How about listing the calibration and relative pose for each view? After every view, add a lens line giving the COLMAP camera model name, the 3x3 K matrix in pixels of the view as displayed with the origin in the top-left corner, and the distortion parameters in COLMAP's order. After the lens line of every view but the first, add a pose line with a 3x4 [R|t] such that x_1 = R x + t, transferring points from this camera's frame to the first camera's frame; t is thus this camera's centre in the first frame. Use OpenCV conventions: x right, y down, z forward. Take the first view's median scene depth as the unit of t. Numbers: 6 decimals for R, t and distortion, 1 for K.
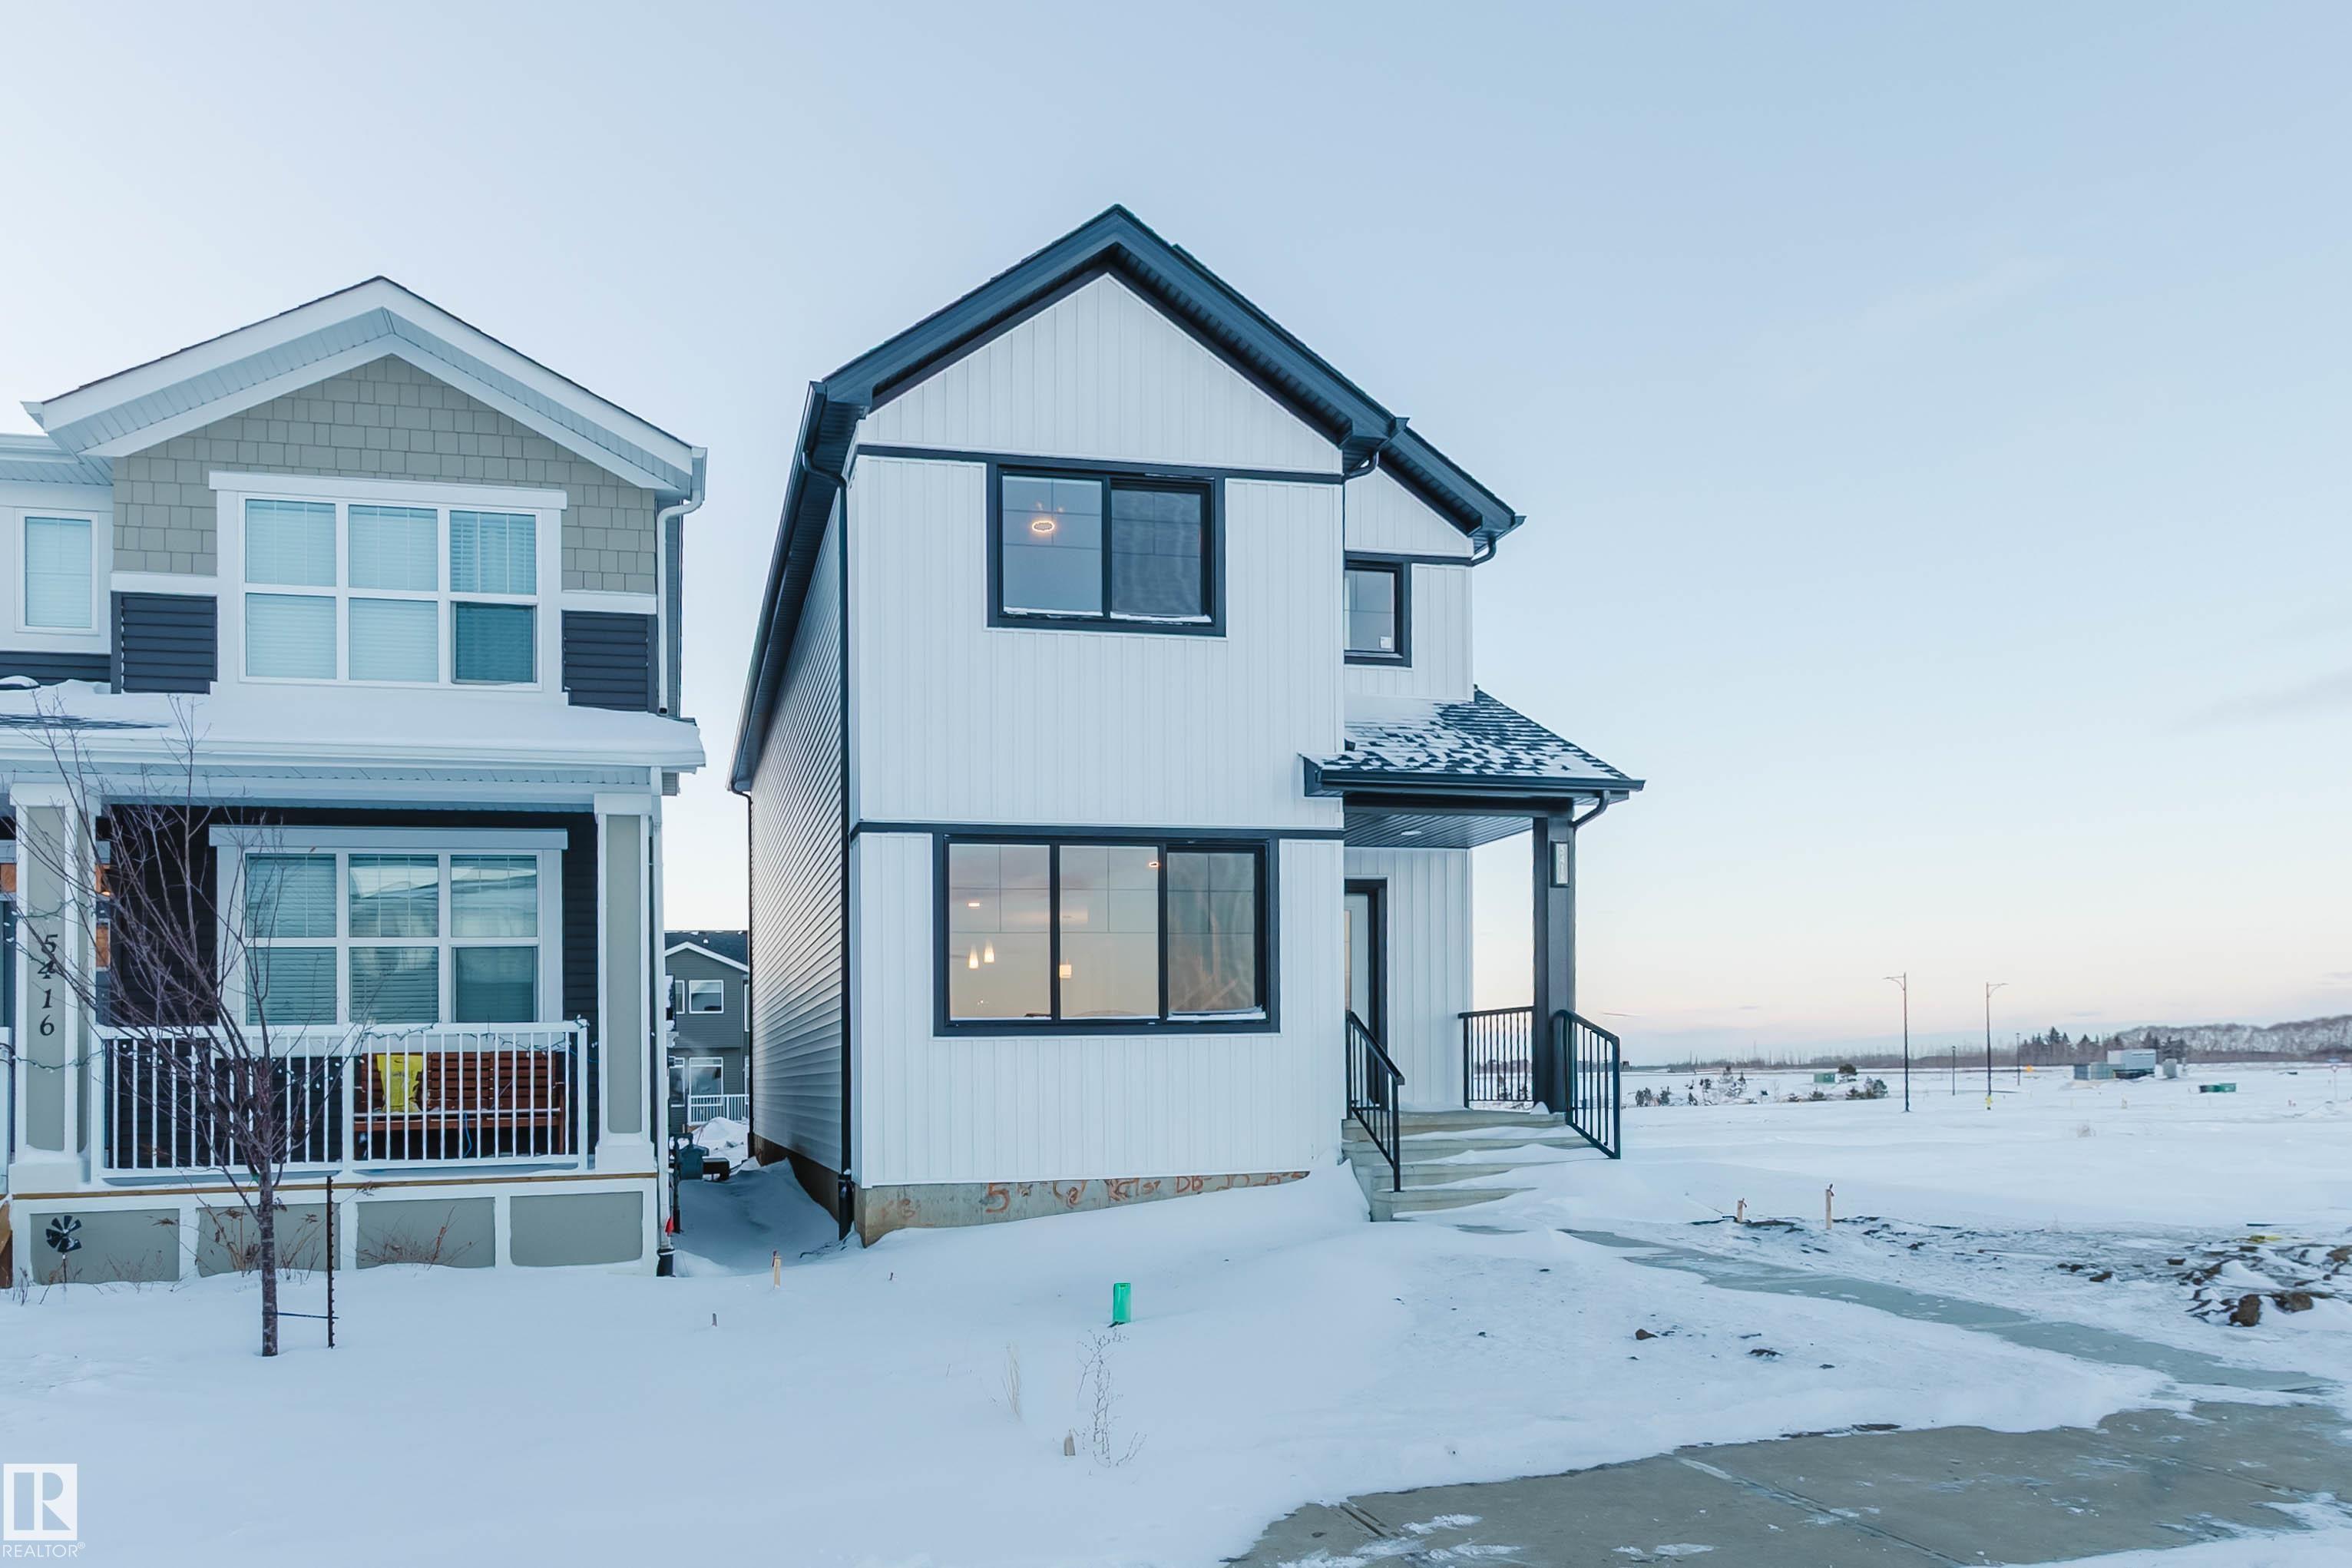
lens RADIAL K [[994.5, 0, 1175.8], [0, 994.5, 733.1], [0, 0, 1]] dist [0.002525, 0.000277]
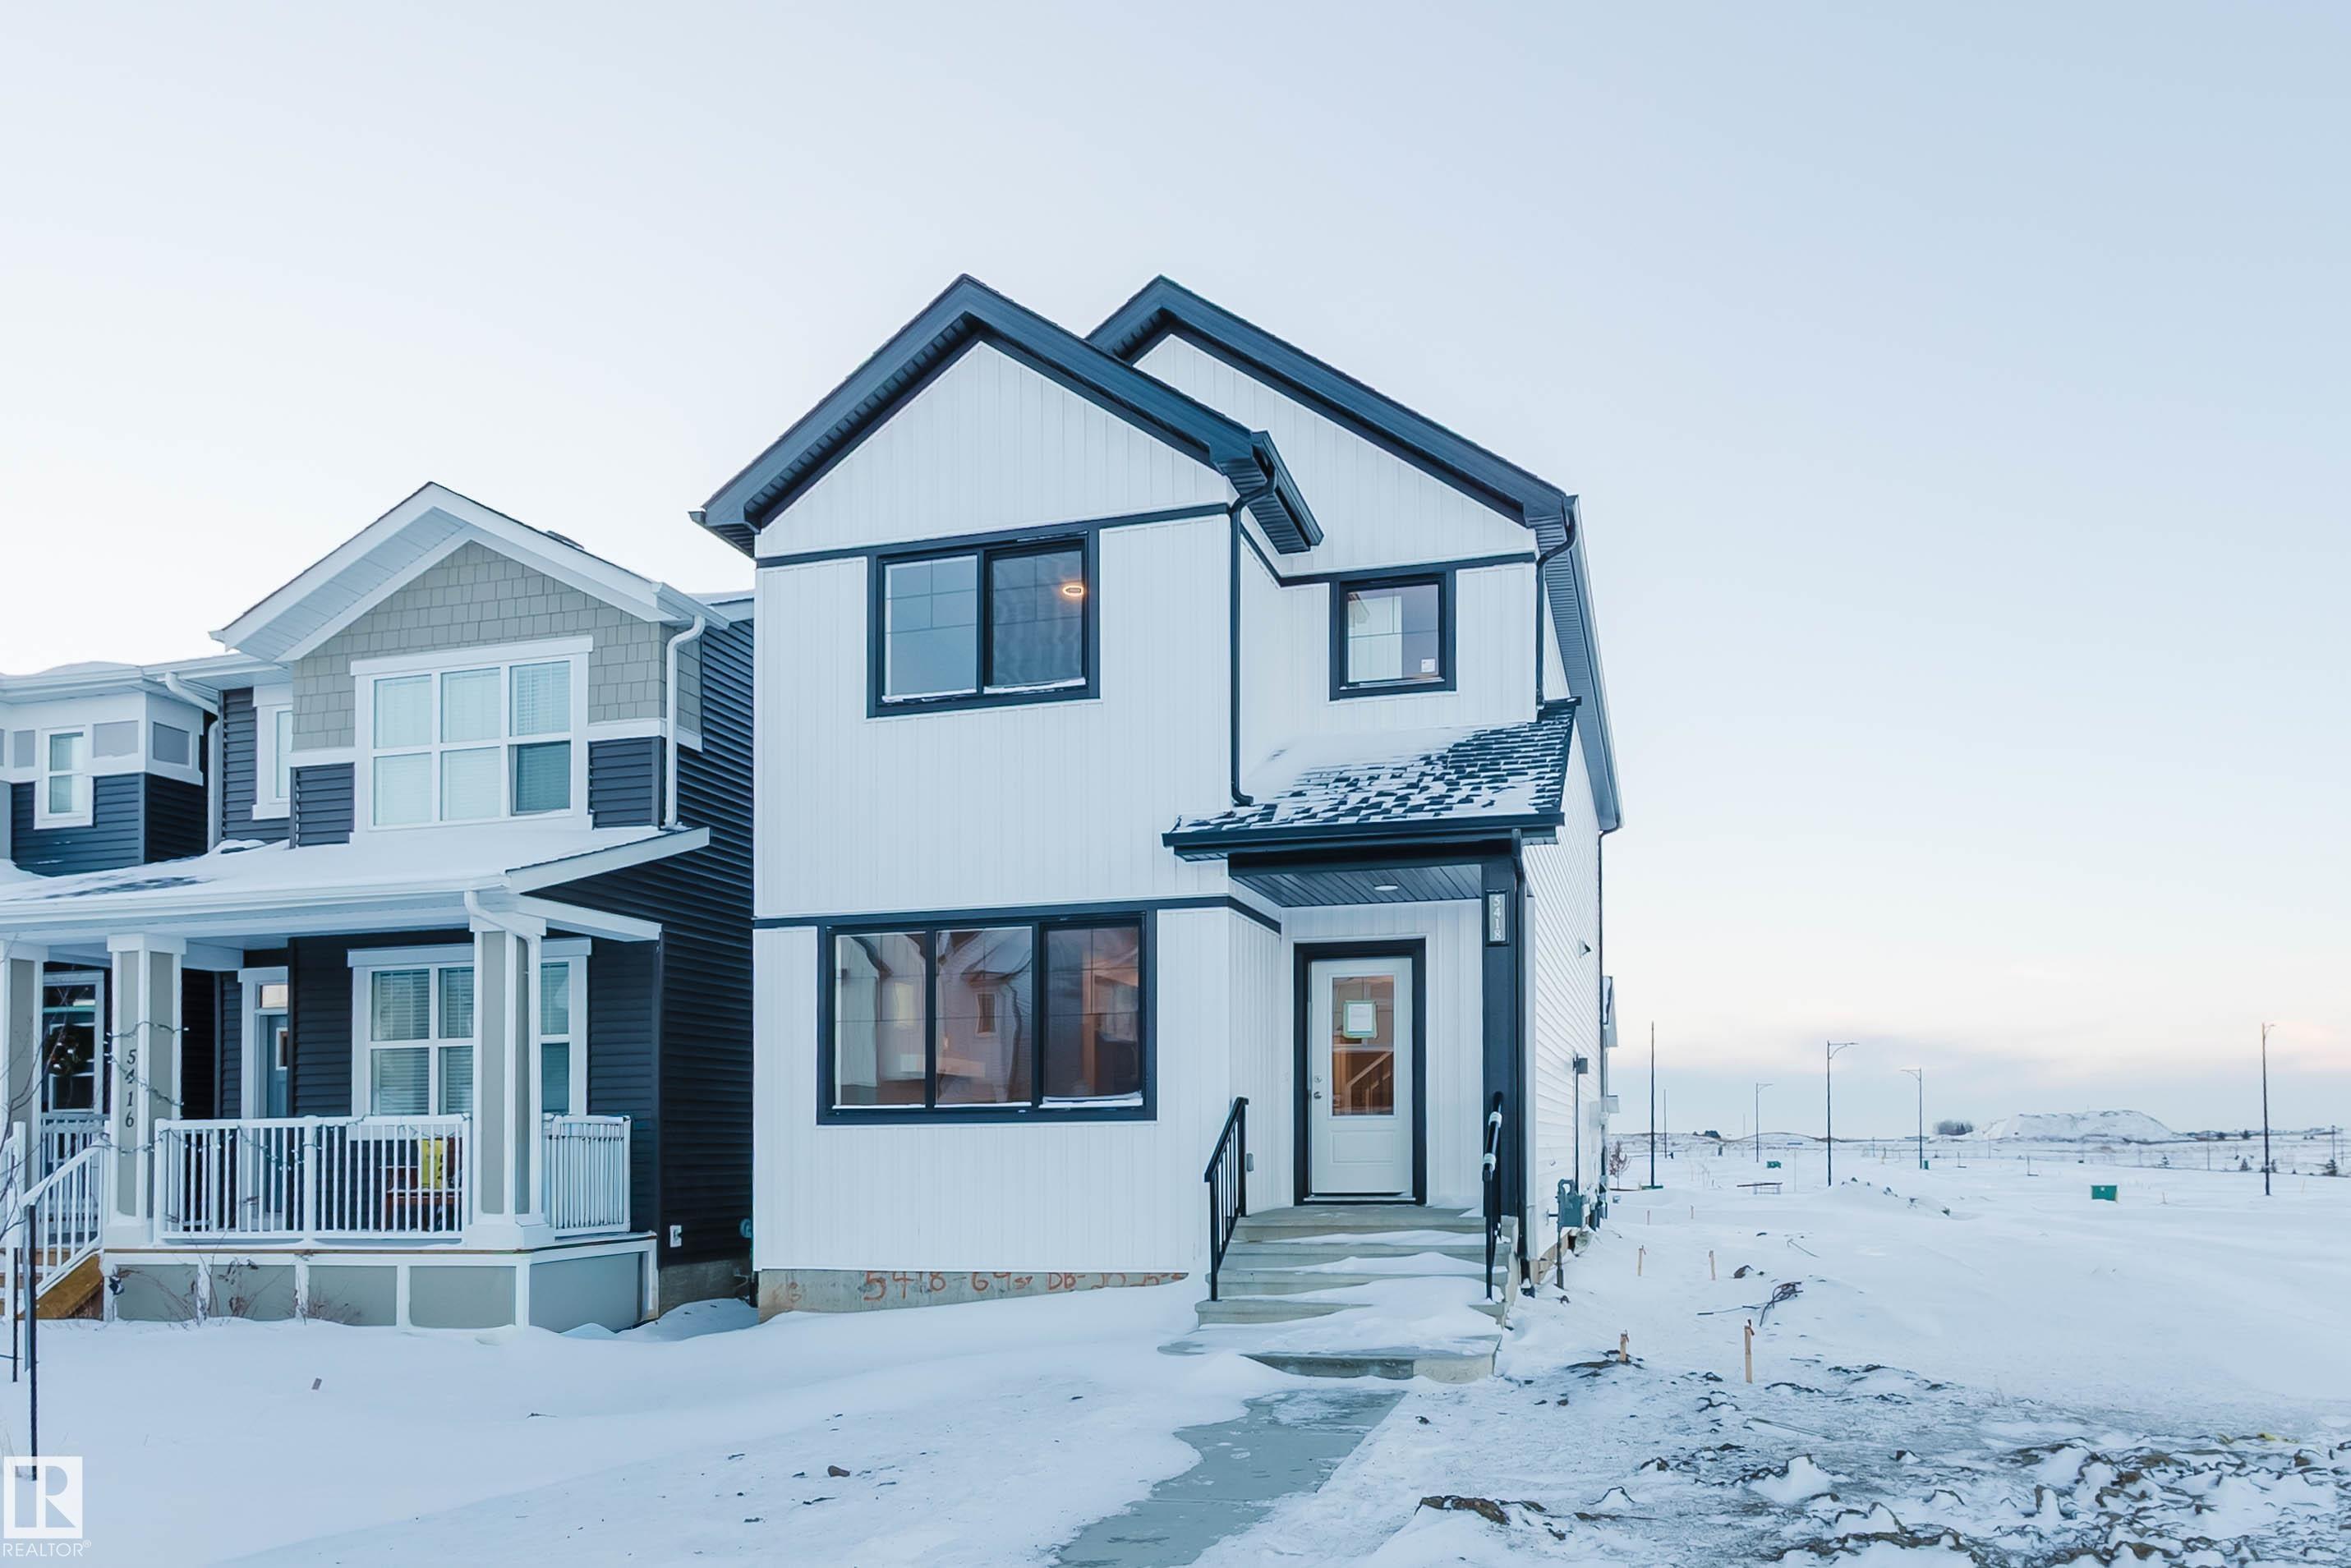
lens RADIAL K [[1069.4, 0, 1185.1], [0, 1069.4, 771.2], [0, 0, 1]] dist [0.003325, 0.000015]
pose [[0.946637, -0.099349, -0.306606, 0.434766], [0.096803, 0.995025, -0.023540, 0.003773], [0.307420, -0.007397, 0.951545, 0.060001]]
